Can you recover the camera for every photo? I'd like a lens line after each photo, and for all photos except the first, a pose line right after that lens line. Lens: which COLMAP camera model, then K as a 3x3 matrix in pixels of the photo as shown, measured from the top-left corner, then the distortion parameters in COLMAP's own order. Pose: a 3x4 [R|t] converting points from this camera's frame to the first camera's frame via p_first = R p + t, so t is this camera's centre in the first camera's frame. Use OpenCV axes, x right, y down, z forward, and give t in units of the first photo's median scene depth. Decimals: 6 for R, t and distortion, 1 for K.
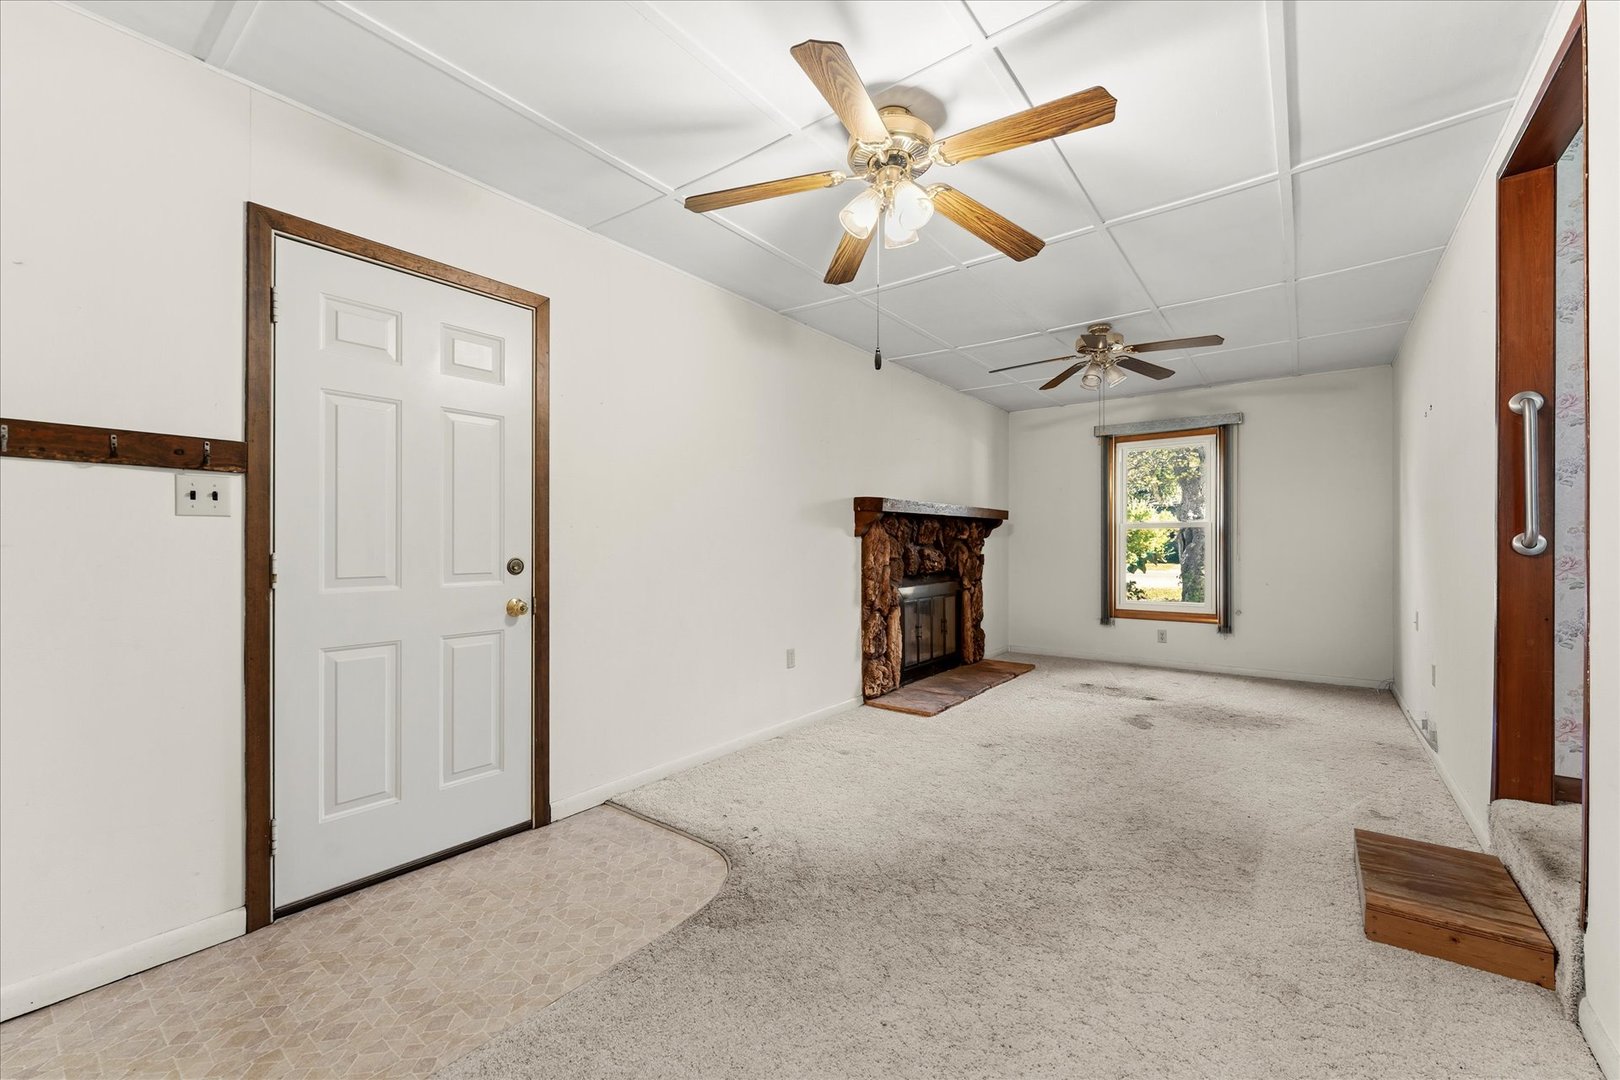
lens RADIAL K [[652.9, 0, 811.1], [0, 652.9, 544.3], [0, 0, 1]] dist [-0.003934, -0.000028]
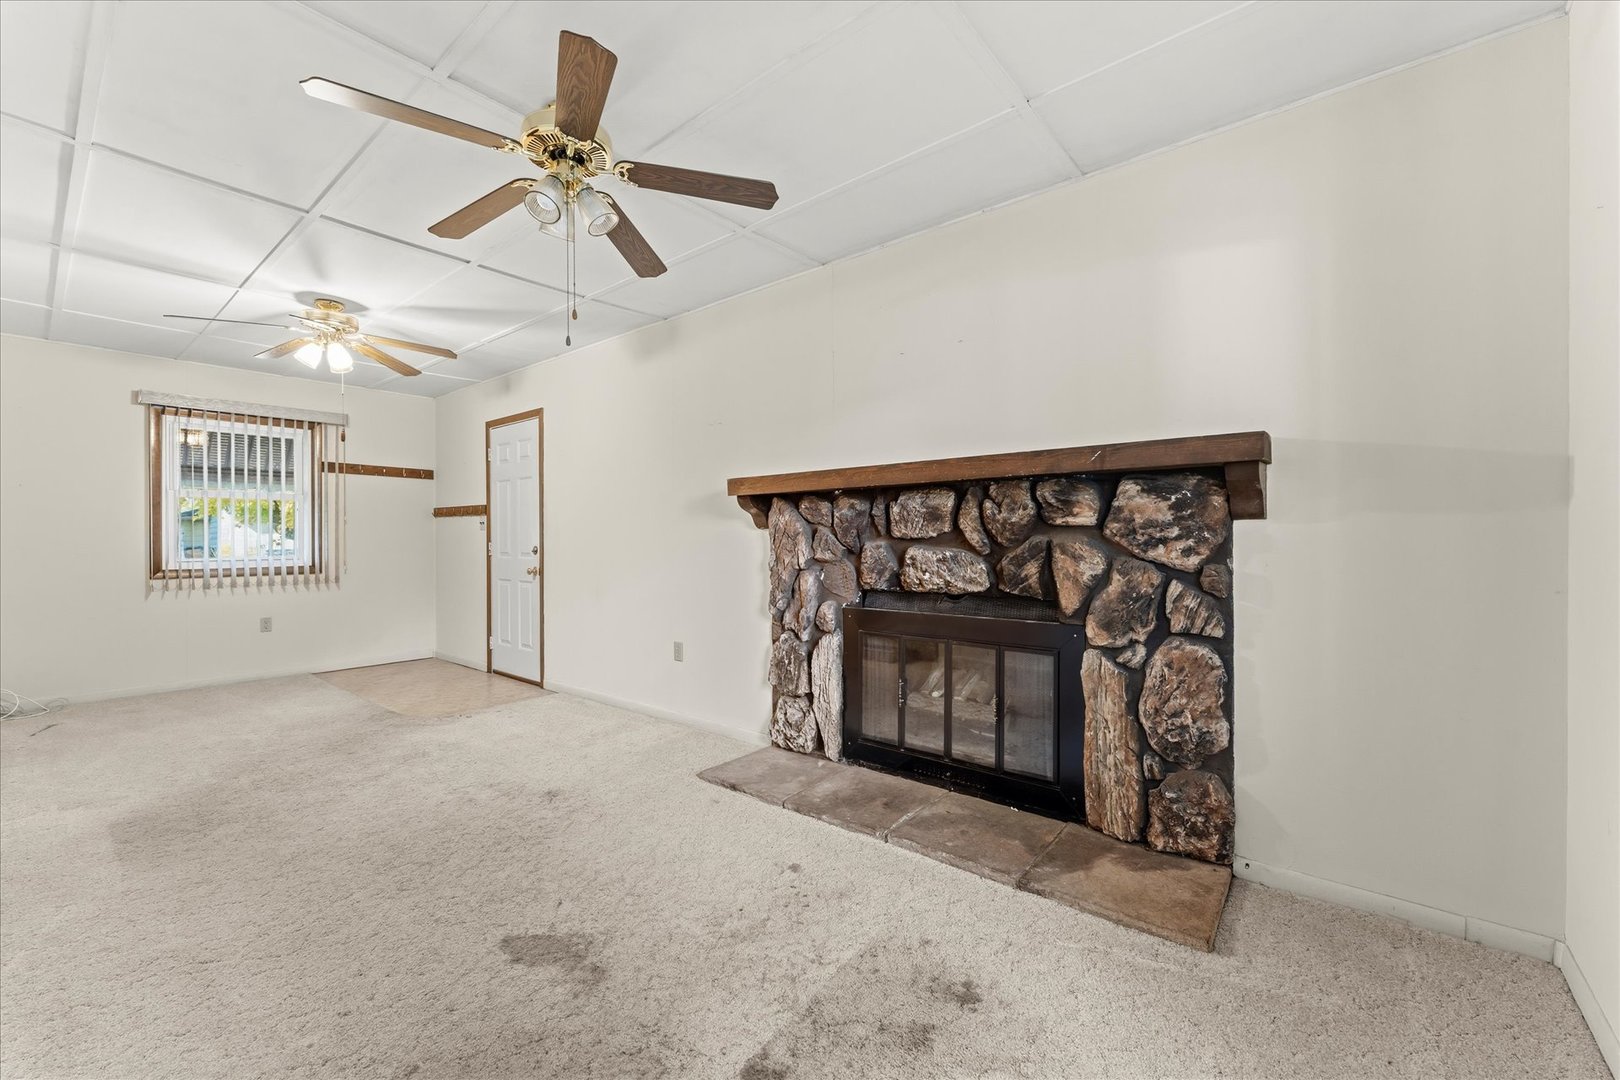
lens RADIAL K [[652.9, 0, 809.7], [0, 652.9, 540.8], [0, 0, 1]] dist [-0.003934, -0.000028]
pose [[-0.036462, 0.010023, -0.999285, 0.892815], [0.007458, 0.999925, 0.009757, -0.004681], [0.999307, -0.007097, -0.036534, 1.143471]]
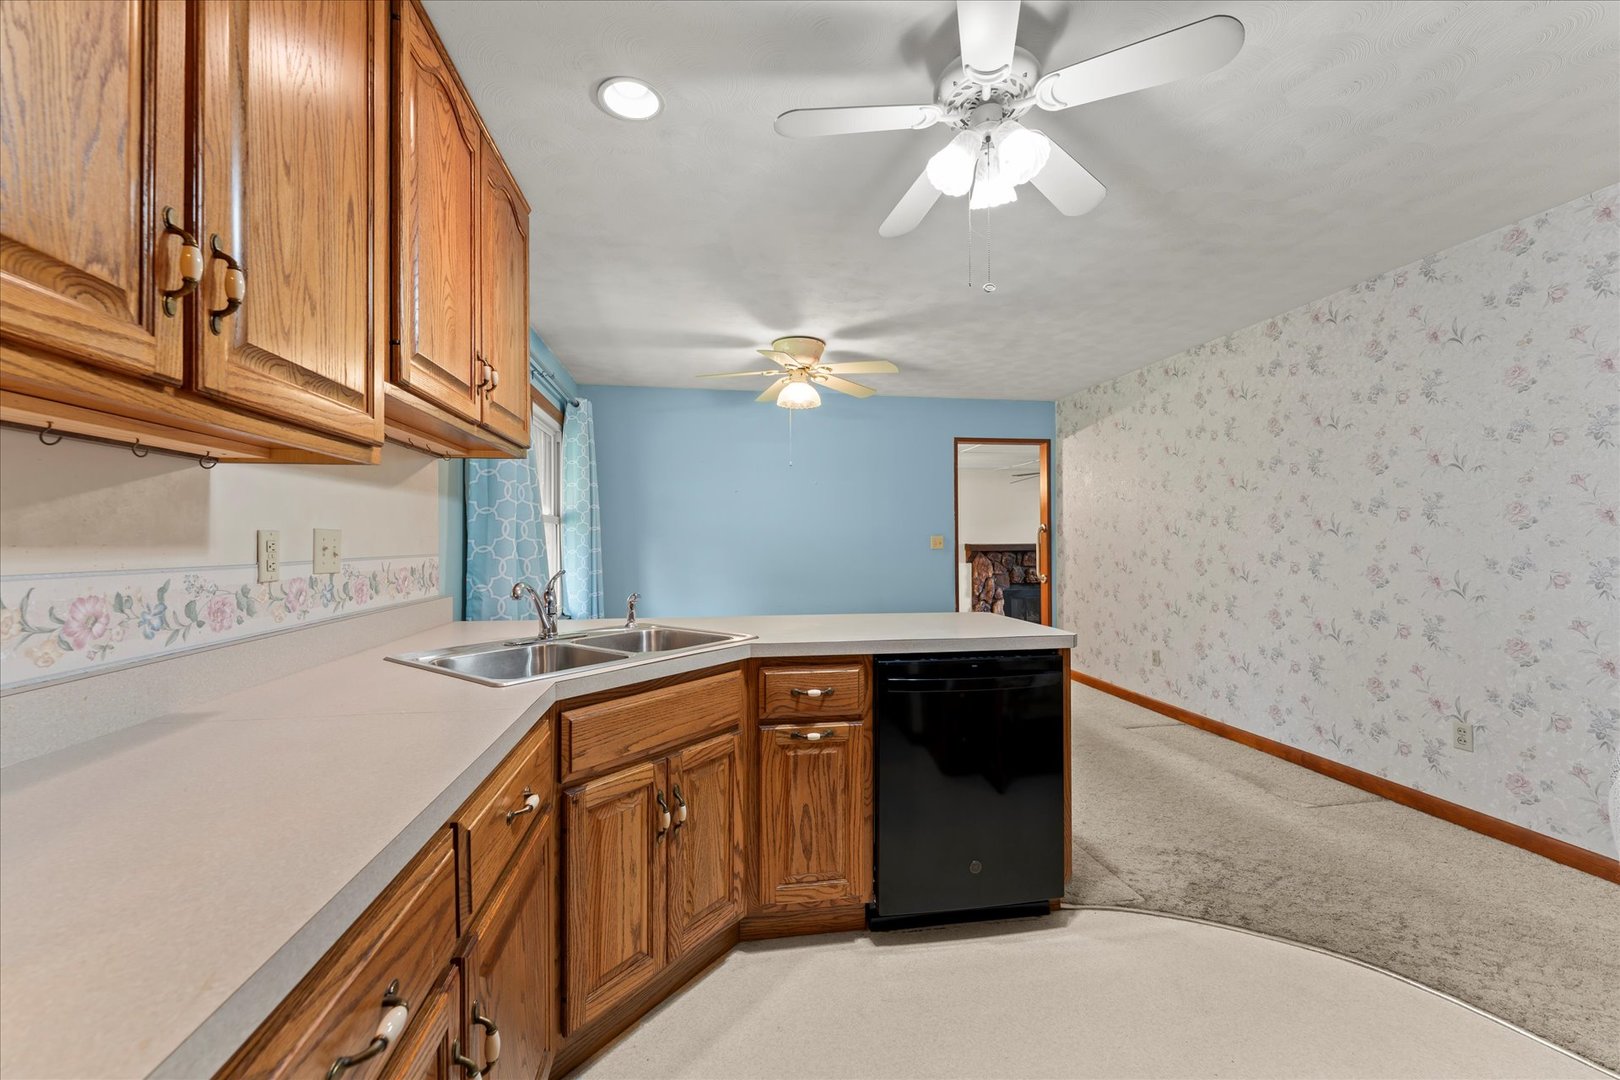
lens RADIAL K [[652.9, 0, 810.9], [0, 652.9, 540.5], [0, 0, 1]] dist [-0.003934, -0.000028]
pose [[0.734147, -0.006108, -0.678963, 1.166974], [0.009900, 0.999950, 0.001709, -0.097885], [0.678918, -0.007976, 0.734170, -0.892270]]
